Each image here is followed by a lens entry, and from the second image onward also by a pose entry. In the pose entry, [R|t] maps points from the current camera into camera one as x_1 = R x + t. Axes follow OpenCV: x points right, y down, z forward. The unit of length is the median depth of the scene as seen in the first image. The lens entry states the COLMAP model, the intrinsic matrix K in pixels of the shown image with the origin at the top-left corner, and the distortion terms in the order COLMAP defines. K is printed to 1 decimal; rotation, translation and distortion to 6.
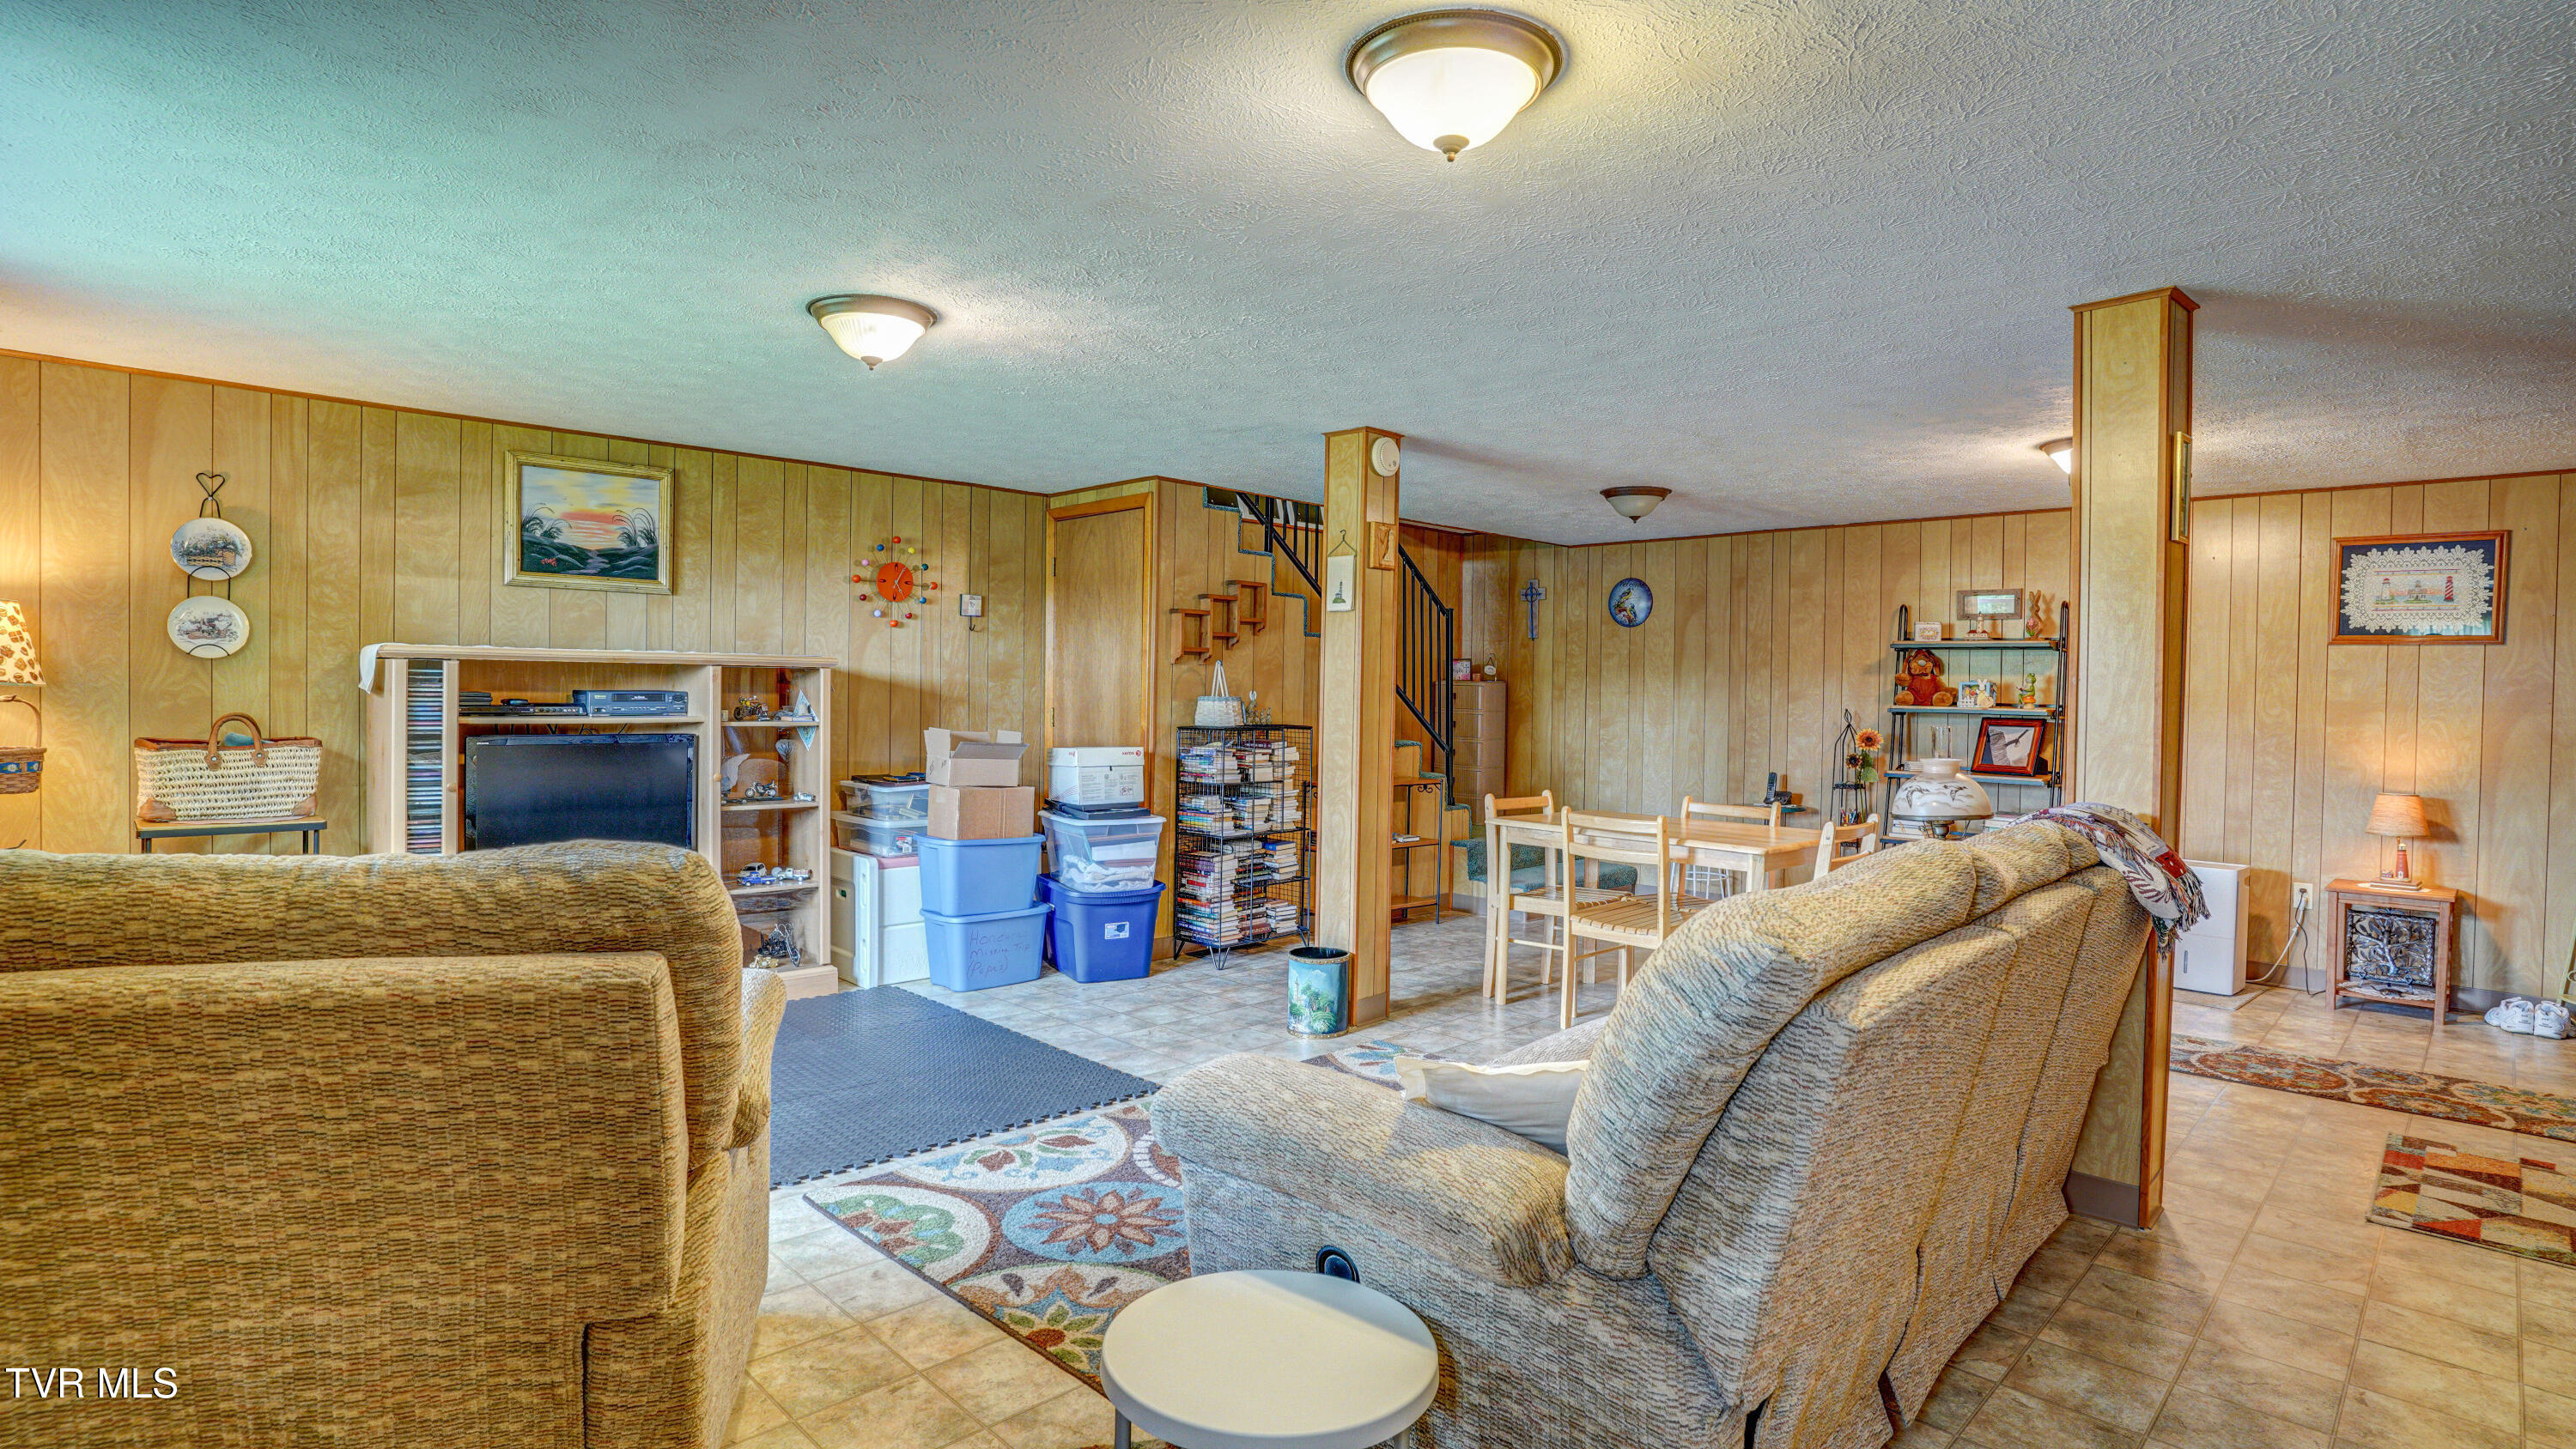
lens RADIAL K [[1266.8, 0, 1294.8], [0, 1266.8, 724.1], [0, 0, 1]] dist [-0.082127, 0.038312]
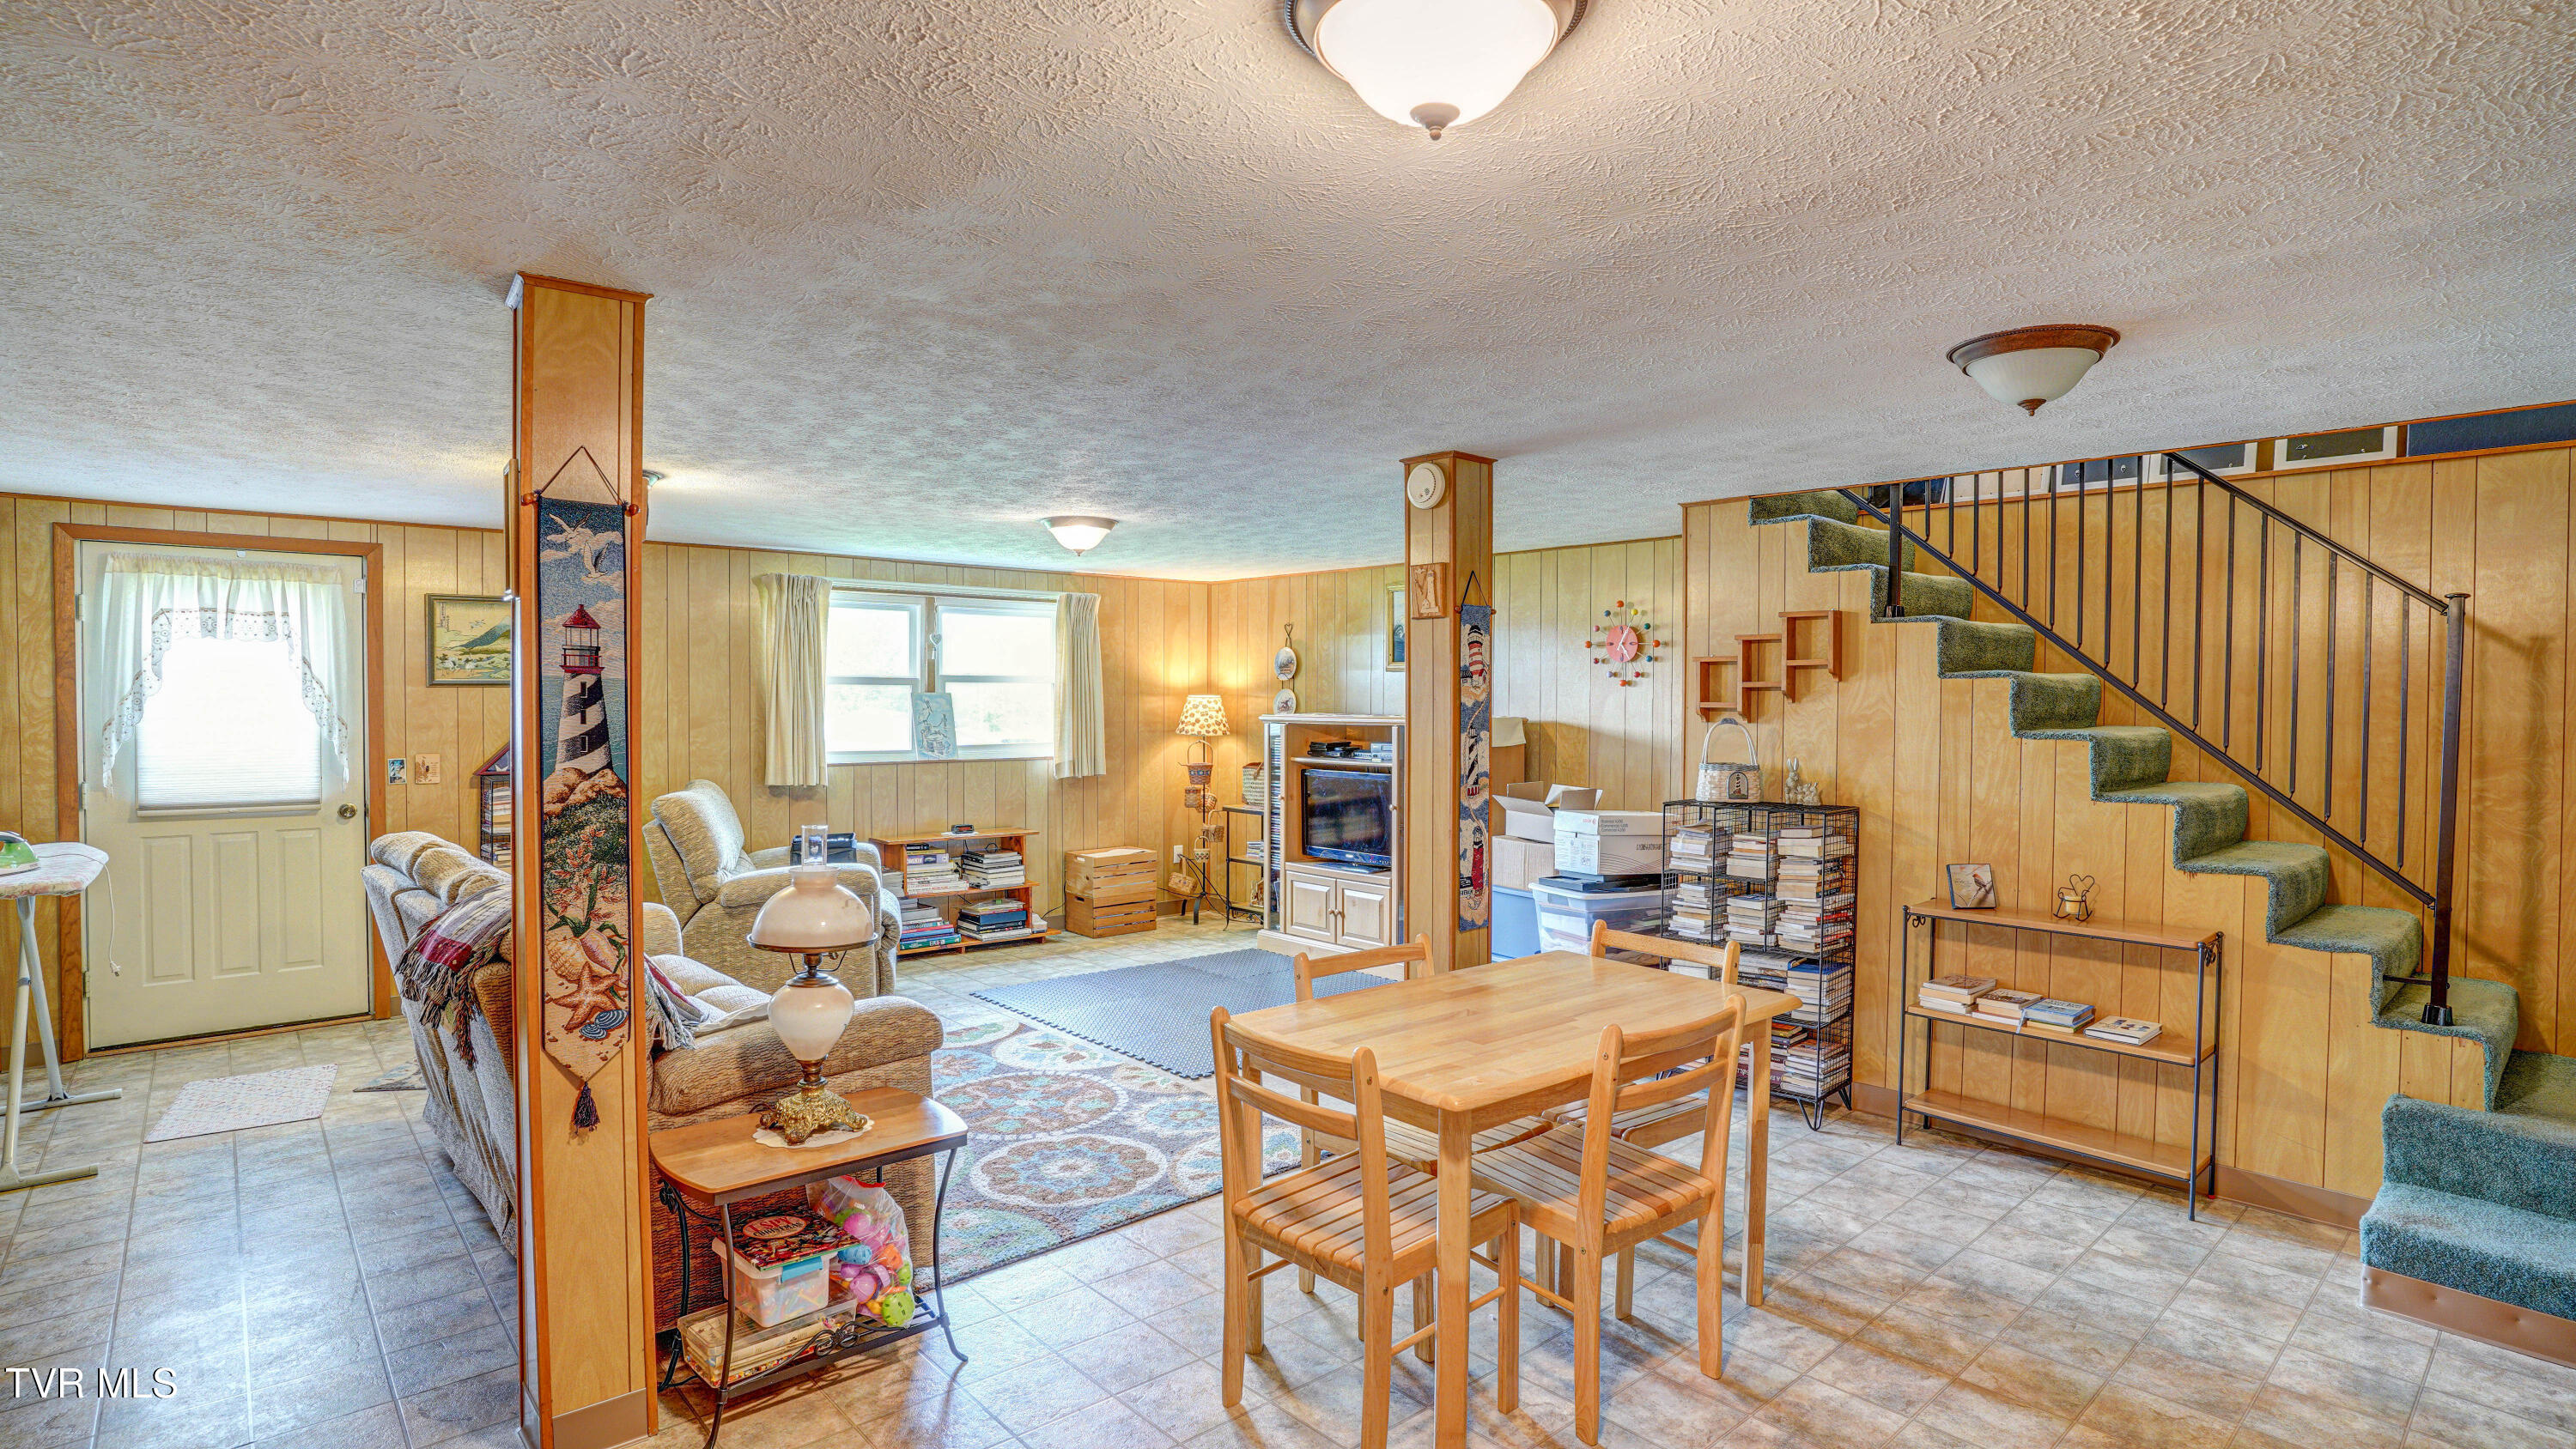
lens RADIAL K [[1266.8, 0, 1294.8], [0, 1266.8, 724.1], [0, 0, 1]] dist [-0.082127, 0.038312]
pose [[-0.056650, 0.004752, -0.998383, 1.175519], [-0.029252, 0.999551, 0.006417, -0.068992], [0.997966, 0.029568, -0.056485, 1.227104]]
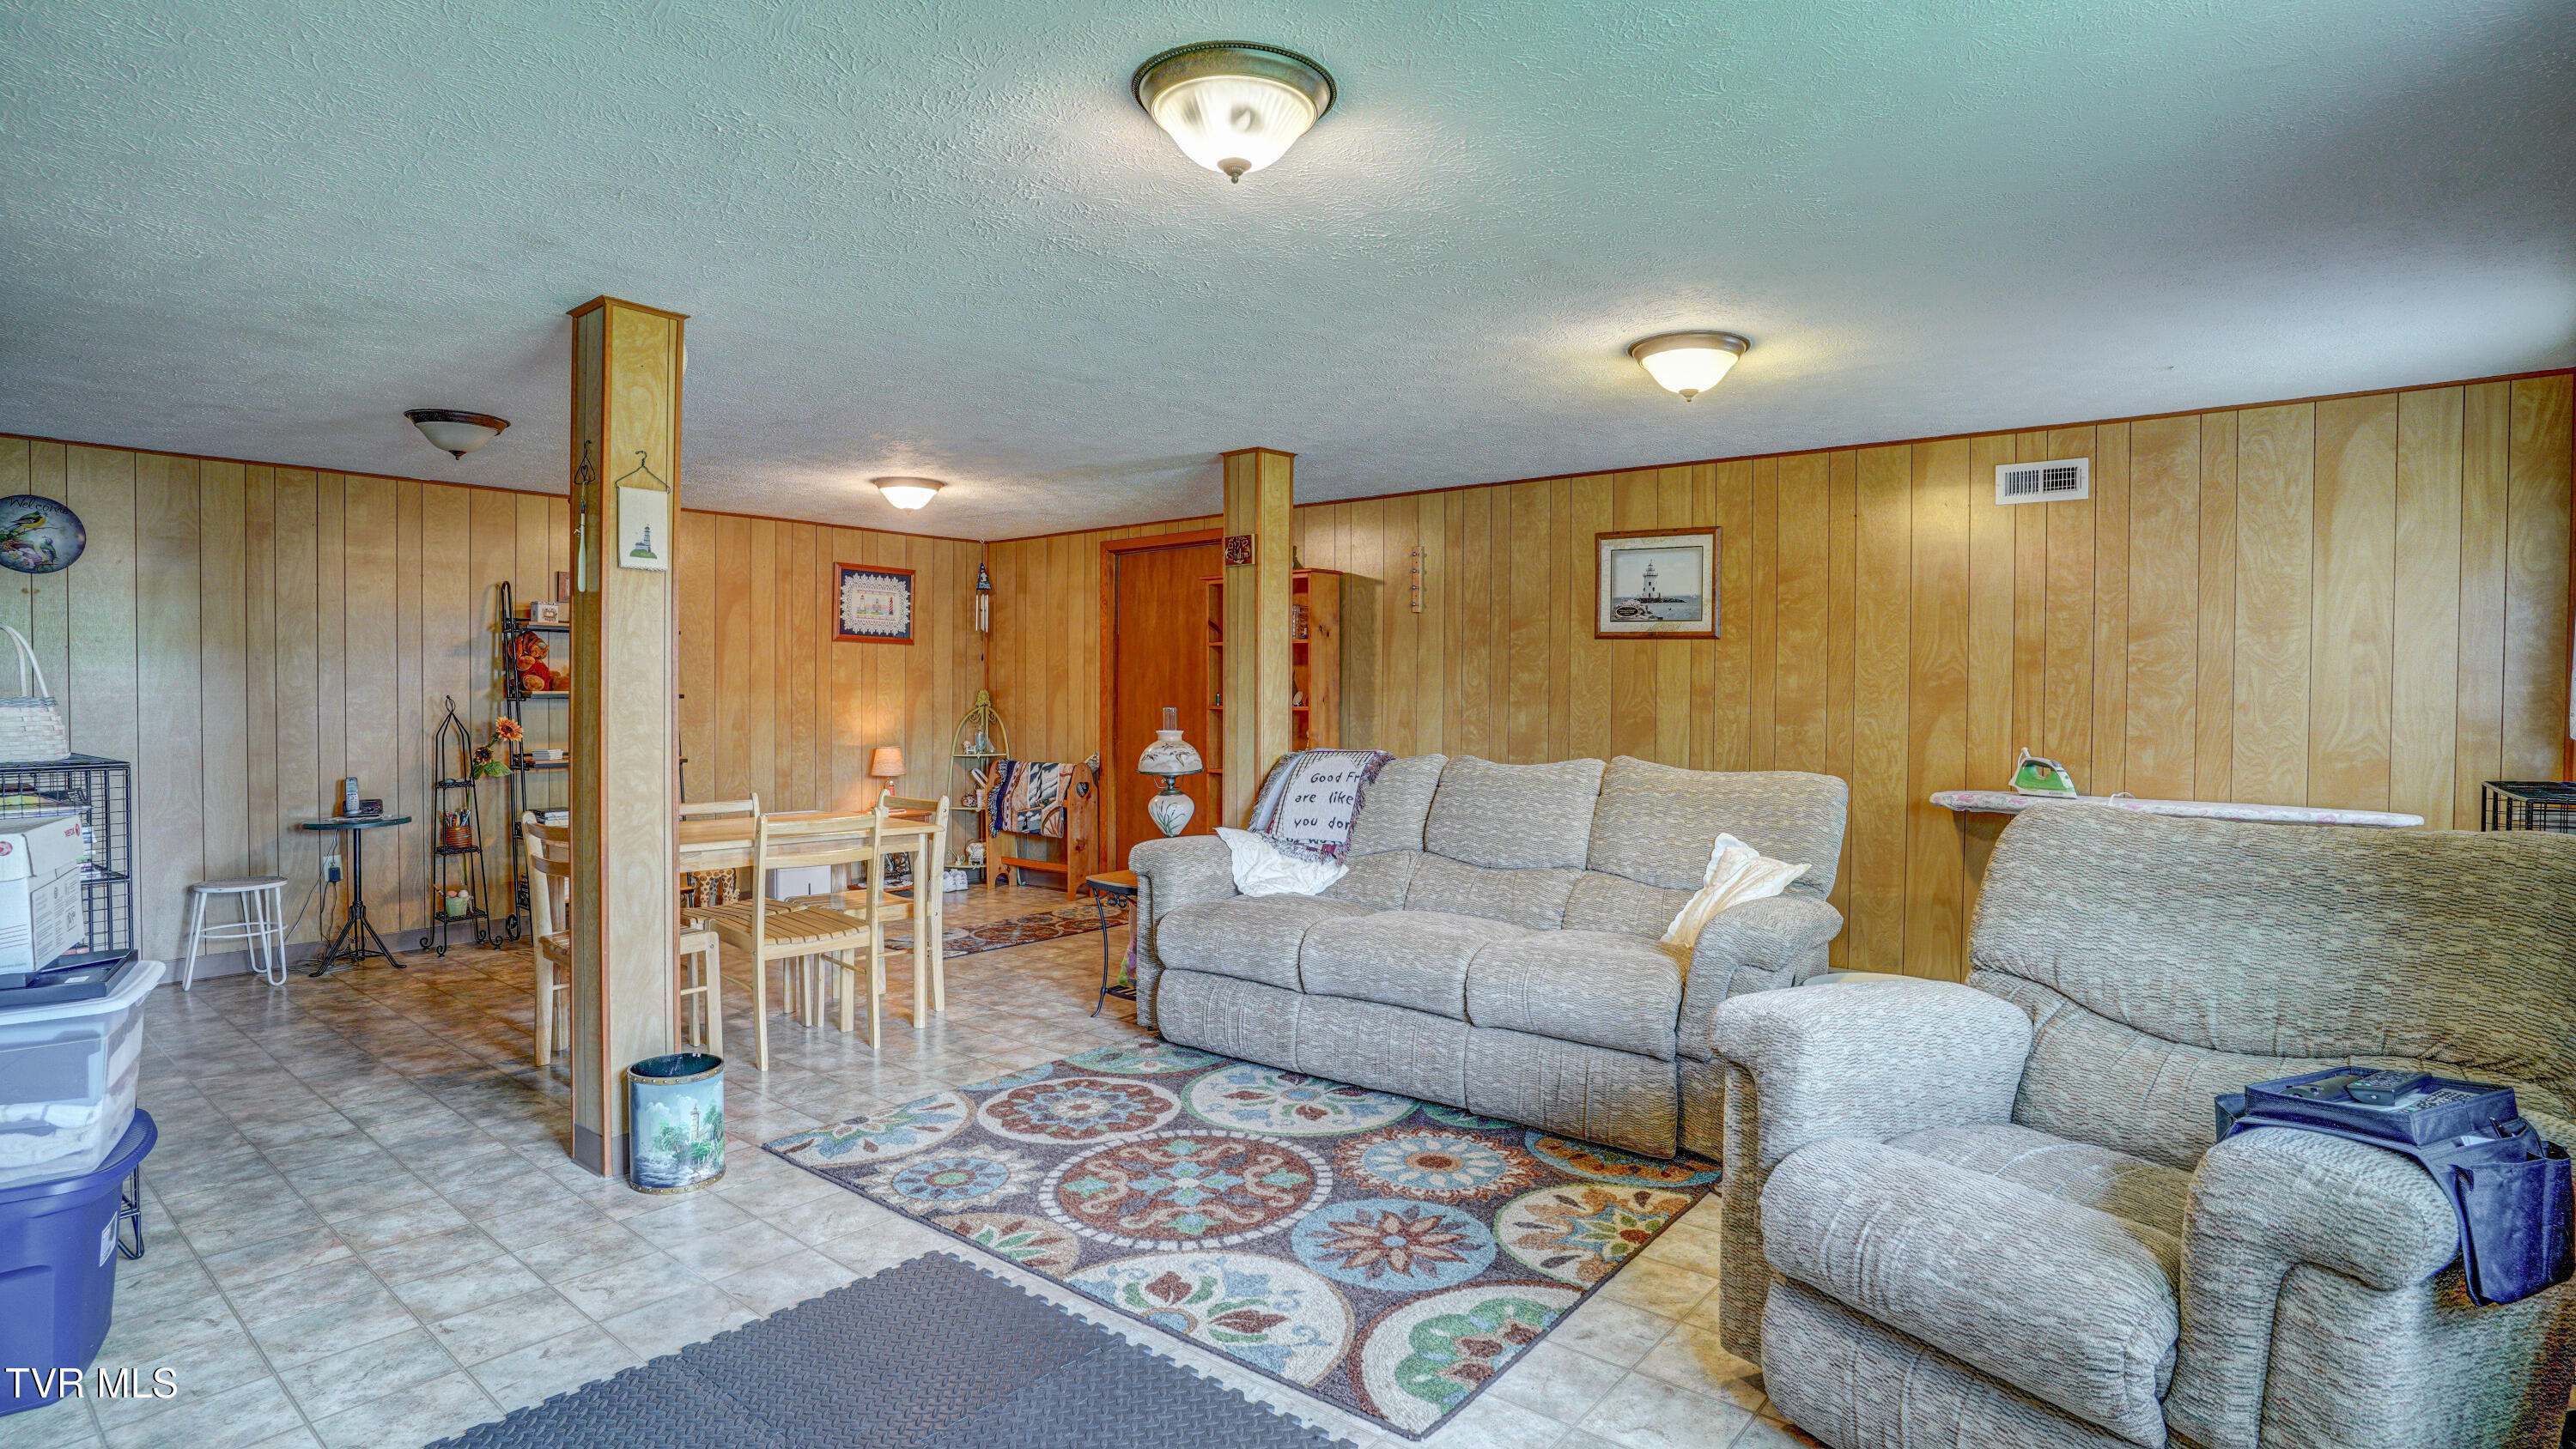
lens RADIAL K [[1266.8, 0, 1294.8], [0, 1266.8, 724.1], [0, 0, 1]] dist [-0.082127, 0.038312]
pose [[-0.099217, -0.042026, 0.994178, -0.855004], [0.016333, 0.998904, 0.043856, -0.037060], [-0.994932, 0.020589, -0.098422, 0.914295]]
